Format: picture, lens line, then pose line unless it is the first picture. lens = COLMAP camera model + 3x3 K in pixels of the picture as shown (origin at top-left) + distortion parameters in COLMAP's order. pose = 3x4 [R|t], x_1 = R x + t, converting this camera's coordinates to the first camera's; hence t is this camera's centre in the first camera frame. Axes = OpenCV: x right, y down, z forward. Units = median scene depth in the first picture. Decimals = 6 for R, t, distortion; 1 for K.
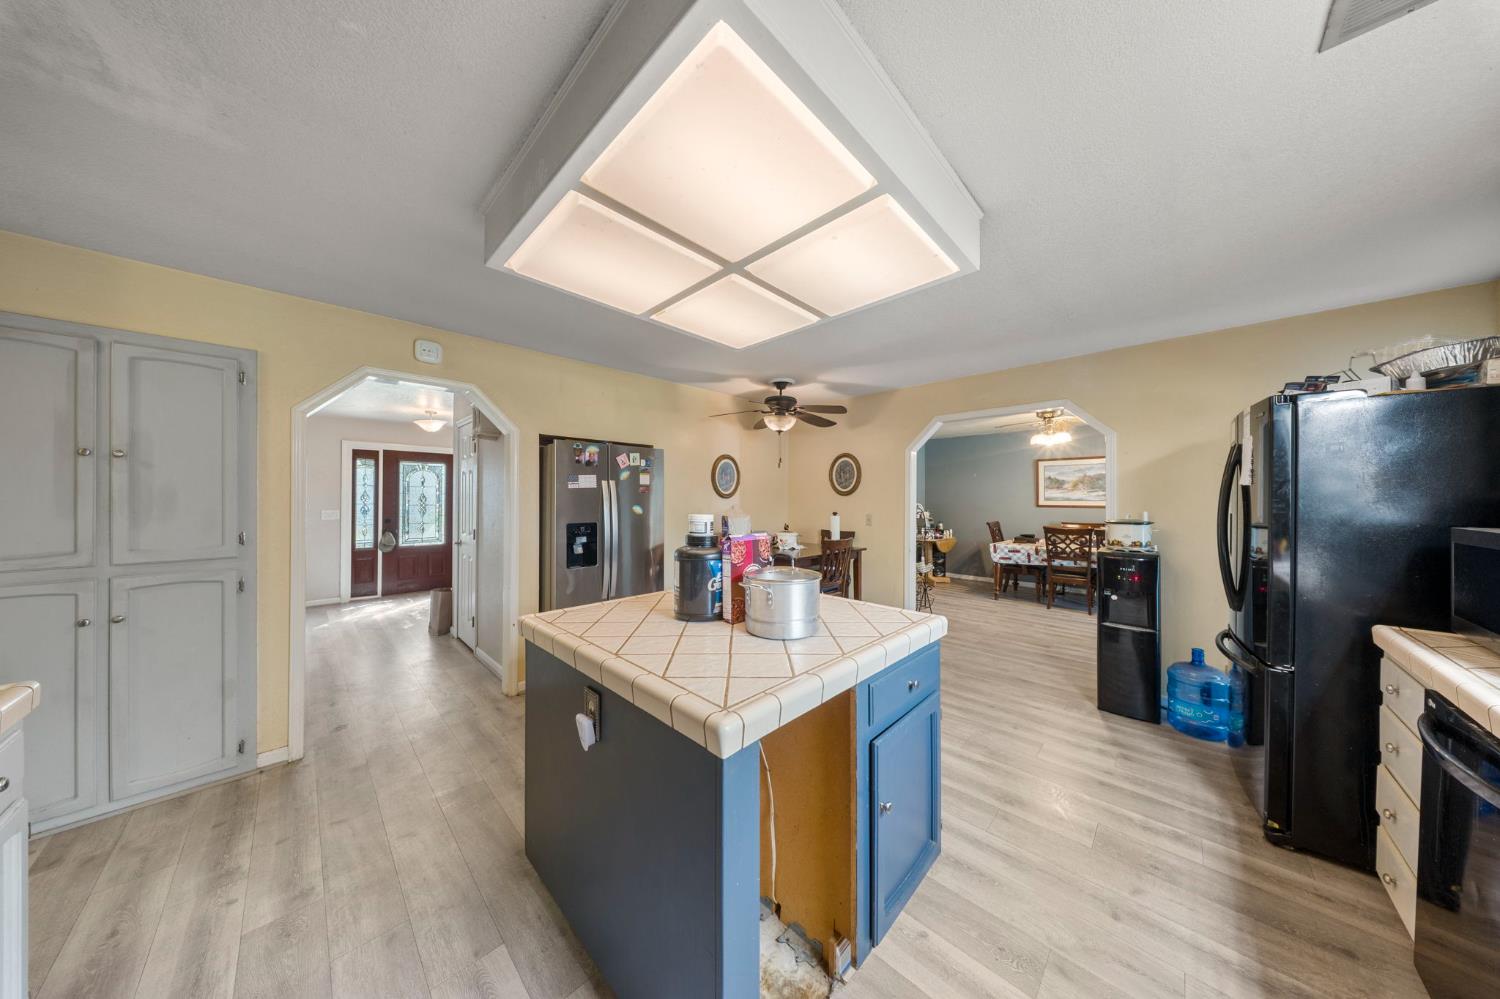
lens RADIAL K [[444.4, 0, 750.0], [0, 444.4, 499.5], [0, 0, 1]] dist [-0.000063, -0.002081]
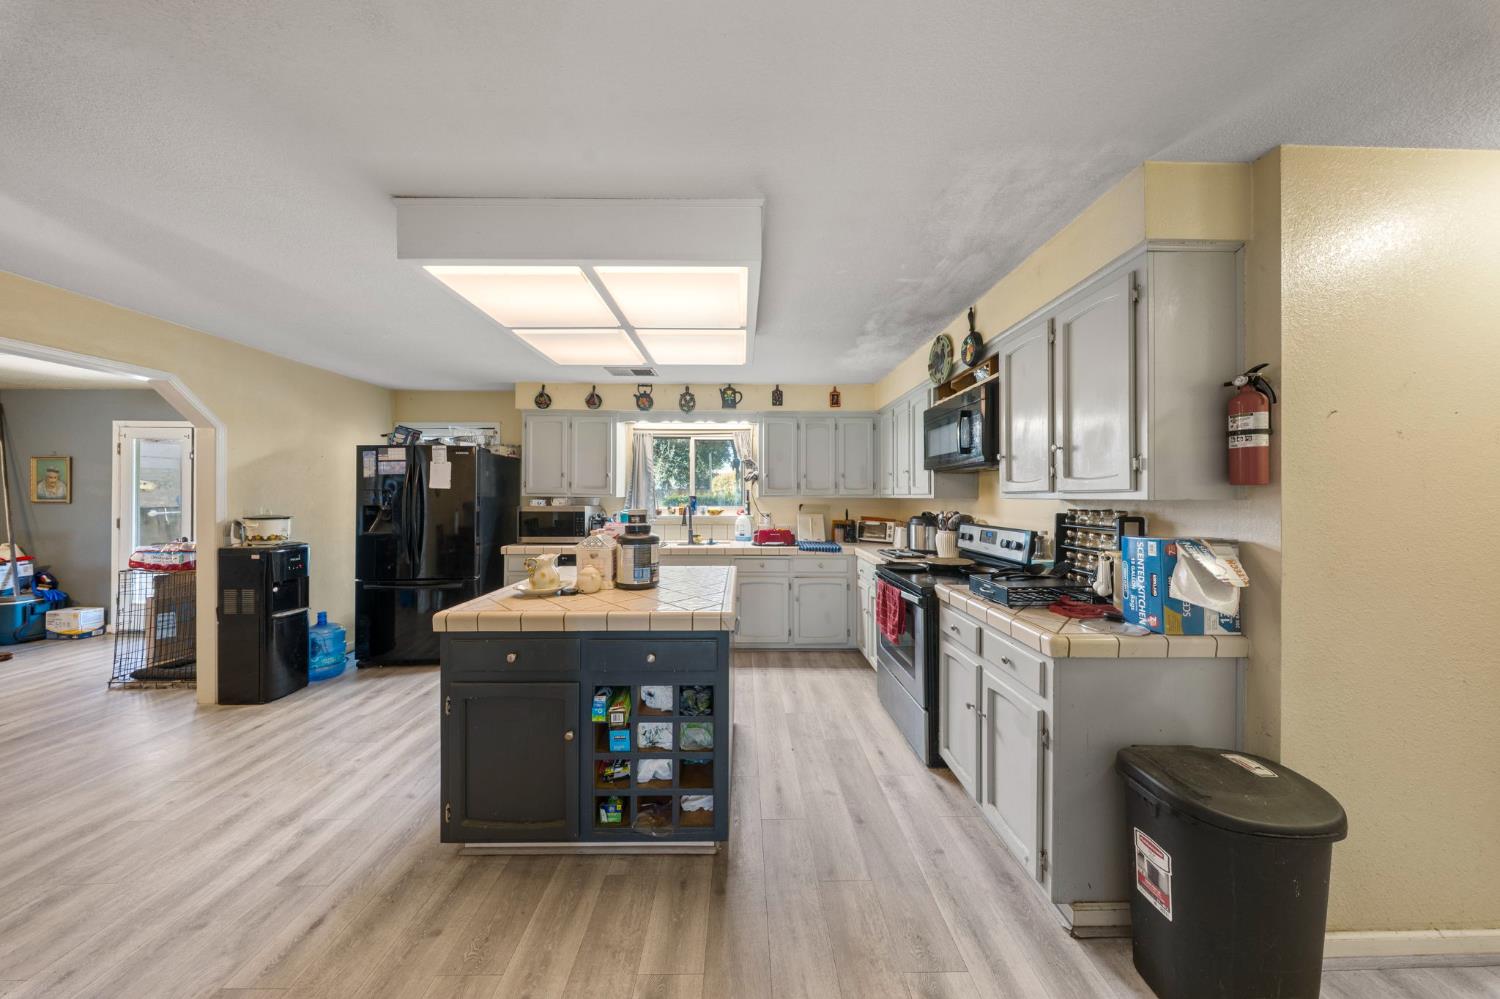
lens RADIAL K [[444.4, 0, 750.0], [0, 444.4, 499.5], [0, 0, 1]] dist [-0.000063, -0.002081]
pose [[-0.713035, -0.005962, 0.701103, -0.635584], [-0.004706, 0.999982, 0.003718, -0.000850], [-0.701113, -0.000648, -0.713050, 0.855142]]
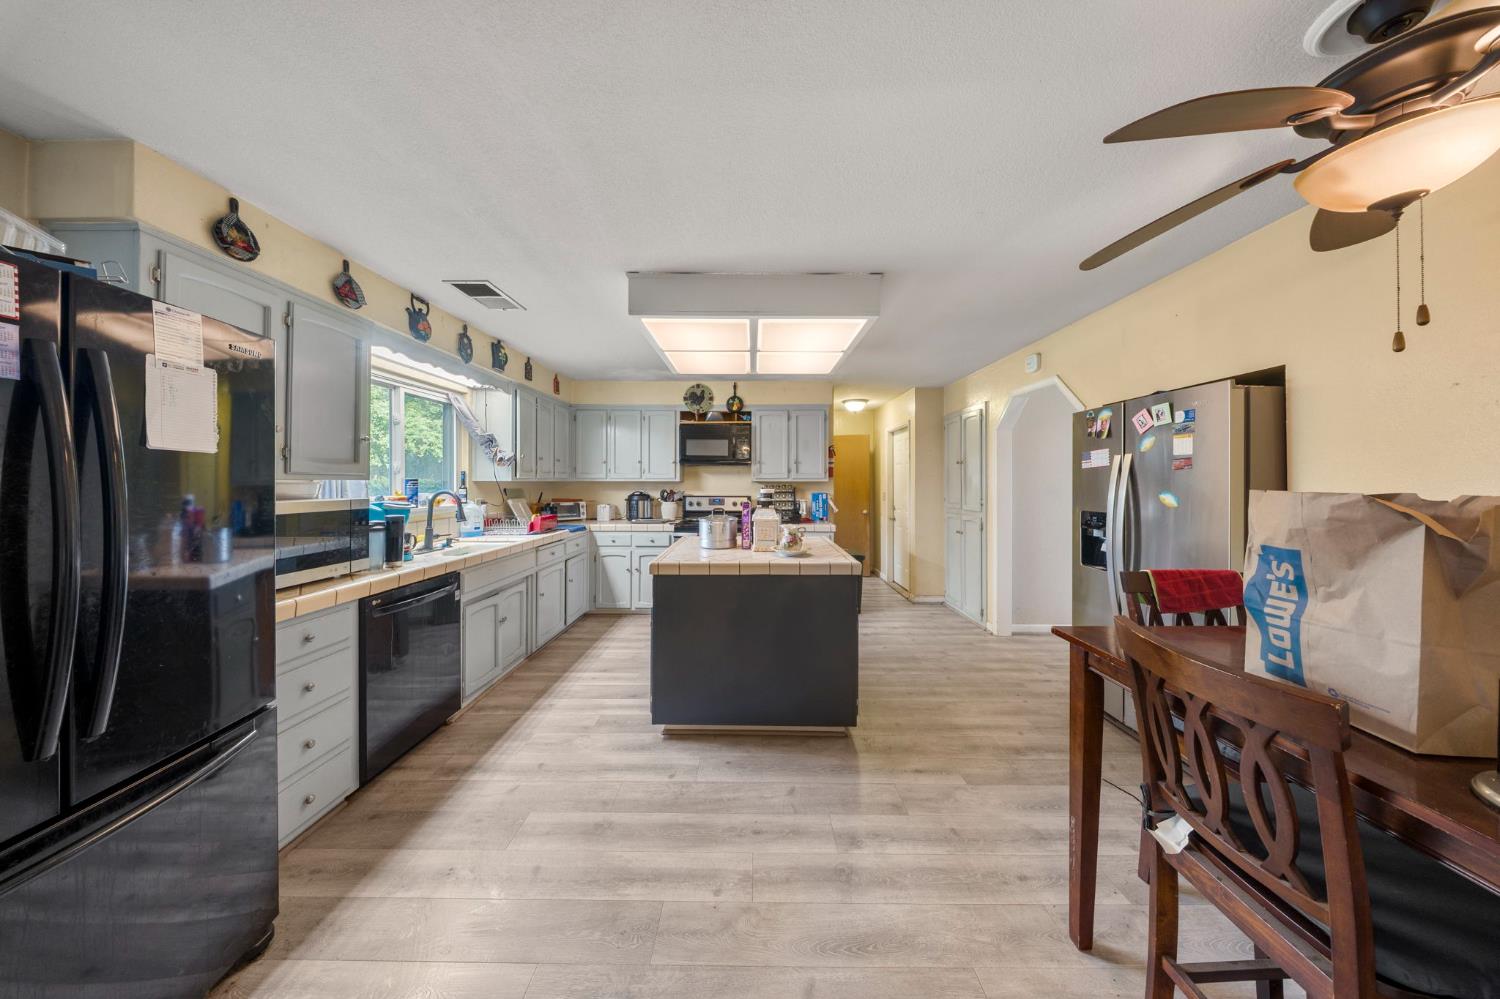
lens RADIAL K [[444.4, 0, 750.0], [0, 444.4, 499.5], [0, 0, 1]] dist [-0.000063, -0.002081]
pose [[-0.719440, 0.025653, -0.694081, 0.596215], [-0.000032, 0.999316, 0.036968, 0.001818], [0.694555, 0.026618, -0.718947, 1.130912]]
